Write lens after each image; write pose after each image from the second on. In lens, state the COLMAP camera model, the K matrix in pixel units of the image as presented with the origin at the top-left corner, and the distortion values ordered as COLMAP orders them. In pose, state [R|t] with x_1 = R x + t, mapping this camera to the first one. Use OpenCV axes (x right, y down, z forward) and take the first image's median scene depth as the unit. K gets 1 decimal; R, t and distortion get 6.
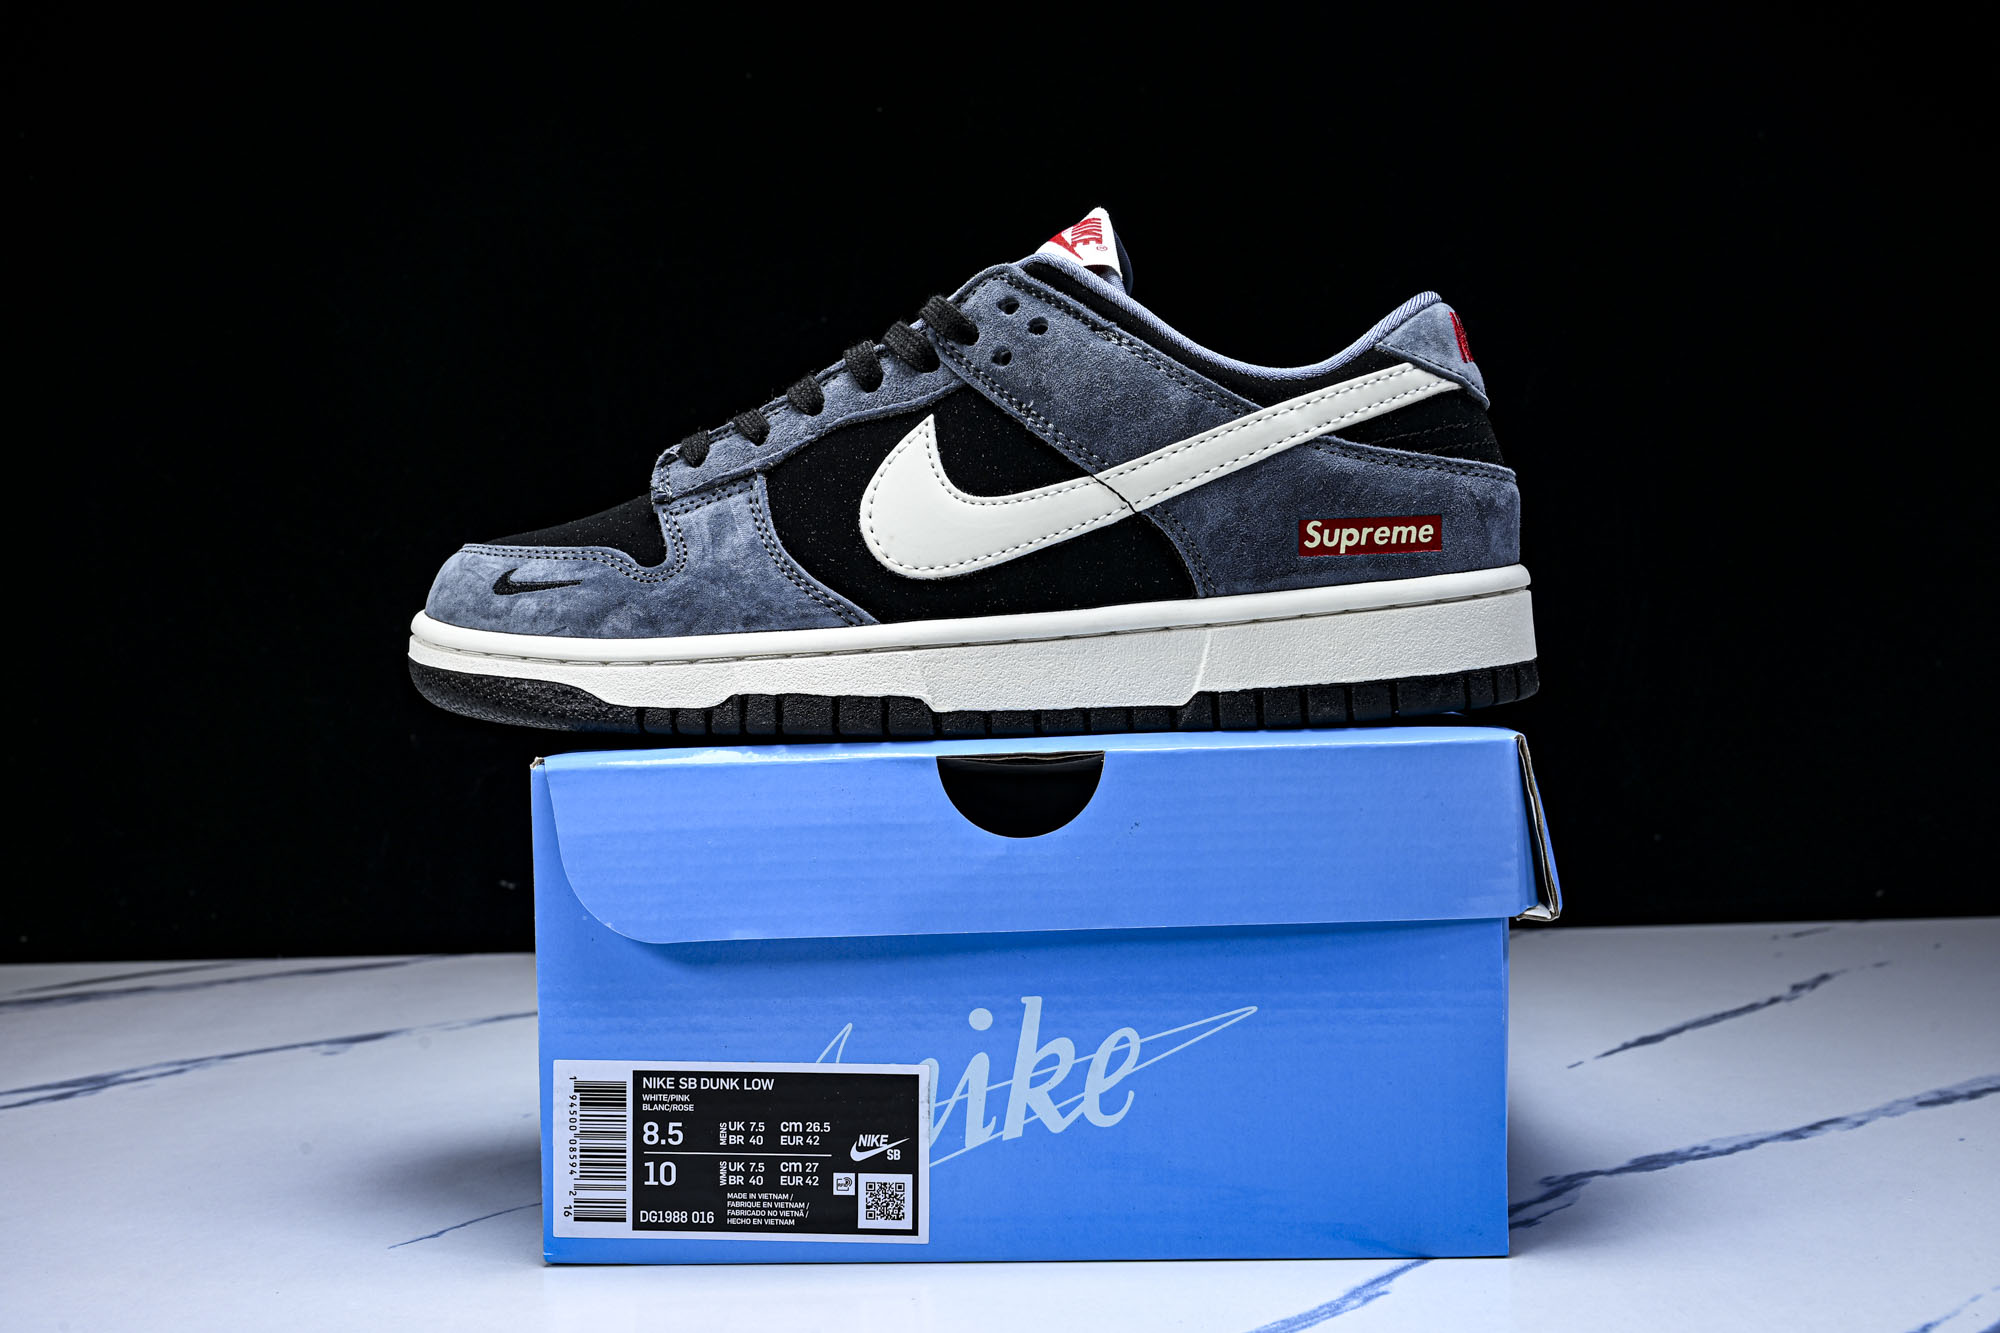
lens RADIAL K [[2068.4, 0, 998.8], [0, 2068.4, 637.2], [0, 0, 1]] dist [-0.002812, -0.001700]
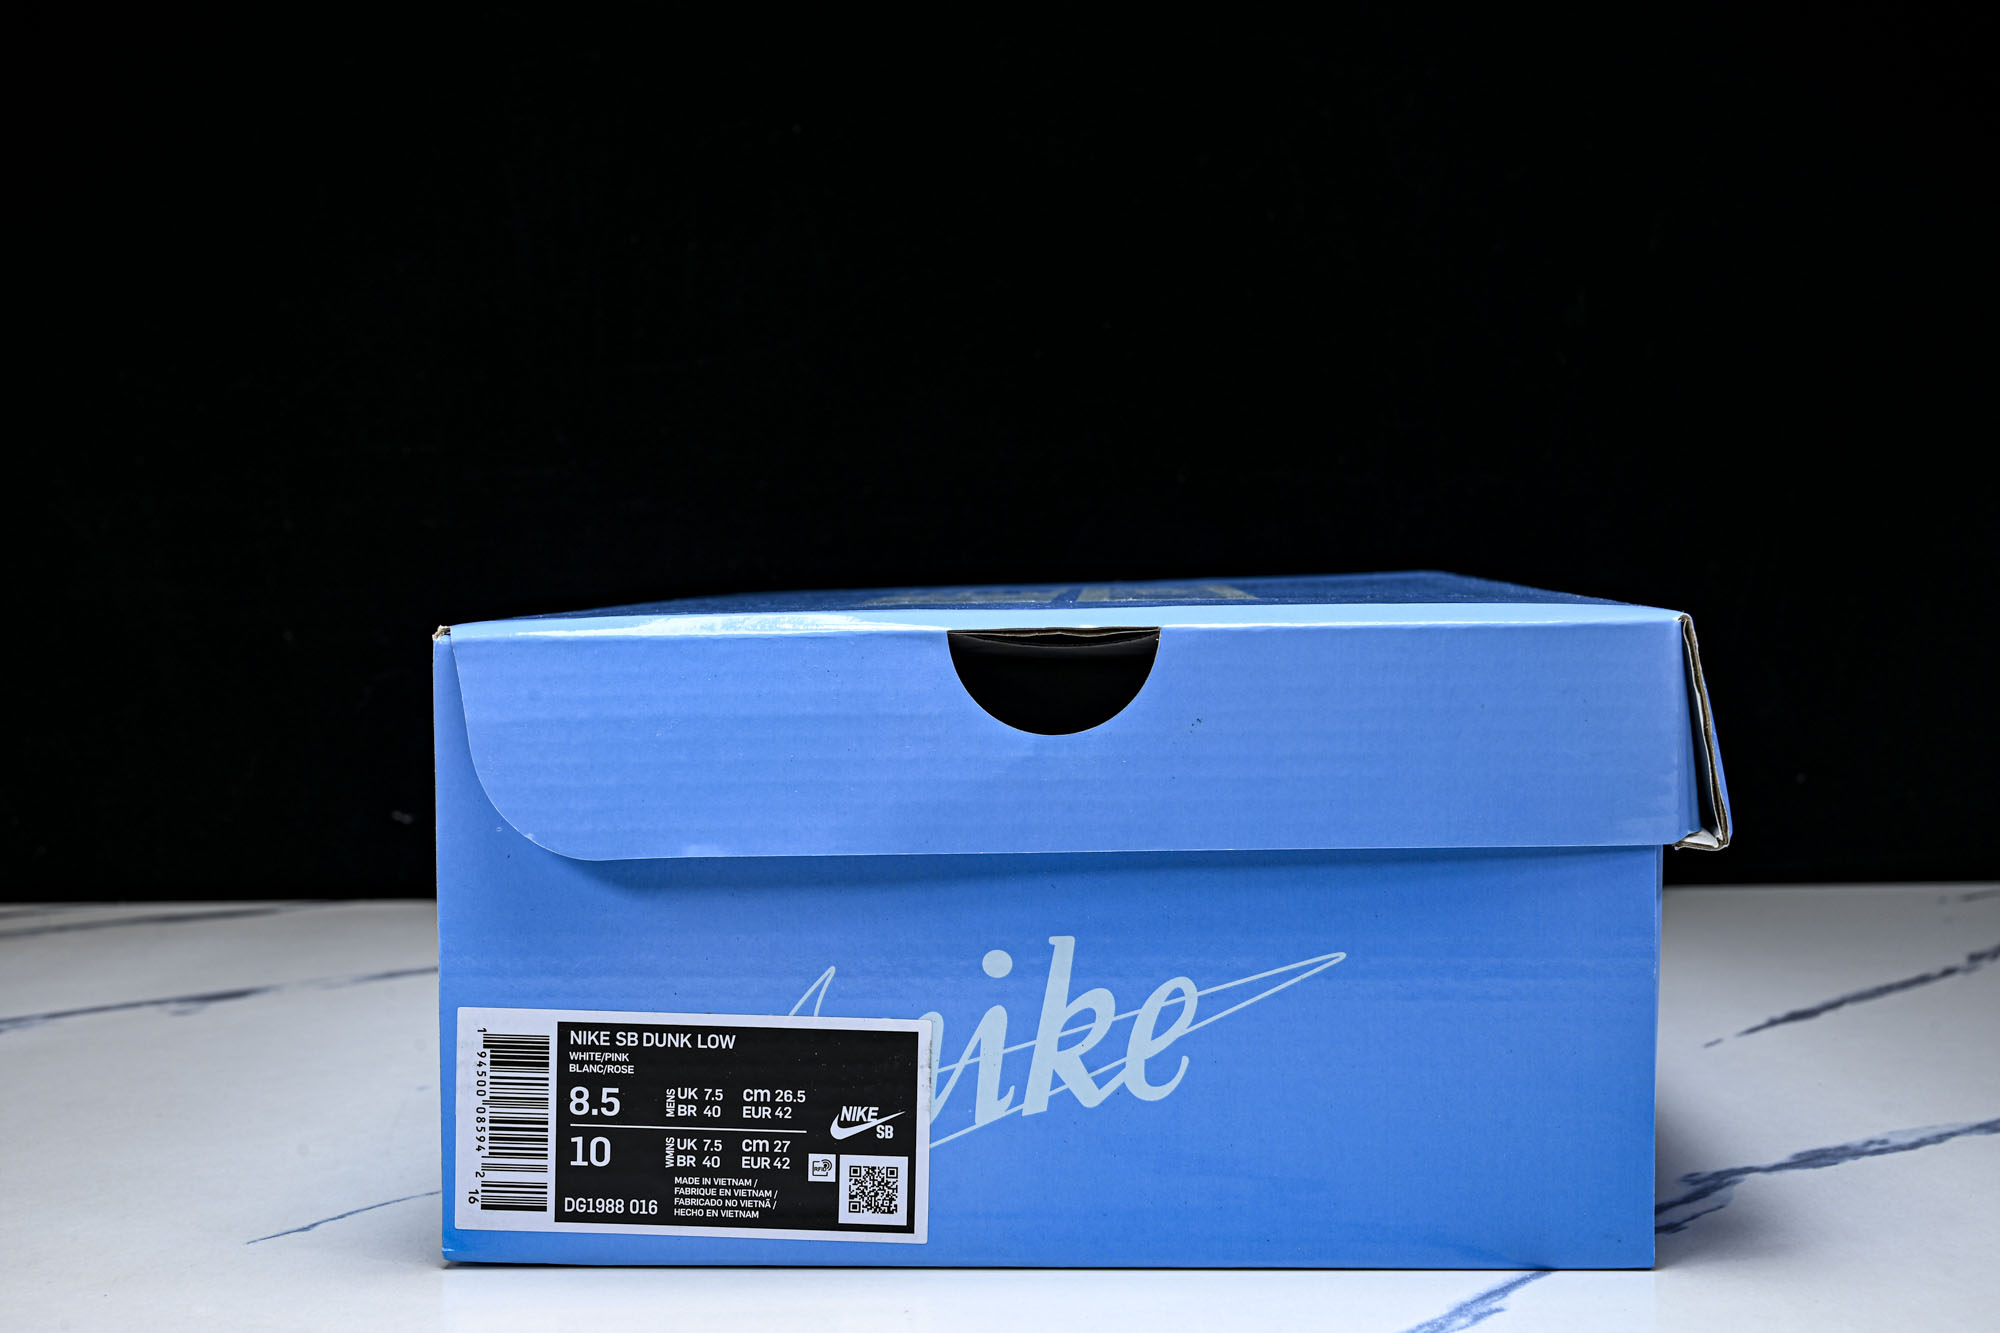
lens RADIAL K [[2358.2, 0, 1000.0], [0, 2358.2, 666.5], [0, 0, 1]] dist [-0.016188, 0.003176]
pose [[0.999736, 0.016879, 0.015608, -0.023755], [-0.017330, 0.999424, 0.029180, 0.044049], [-0.015106, -0.029443, 0.999452, 0.098542]]
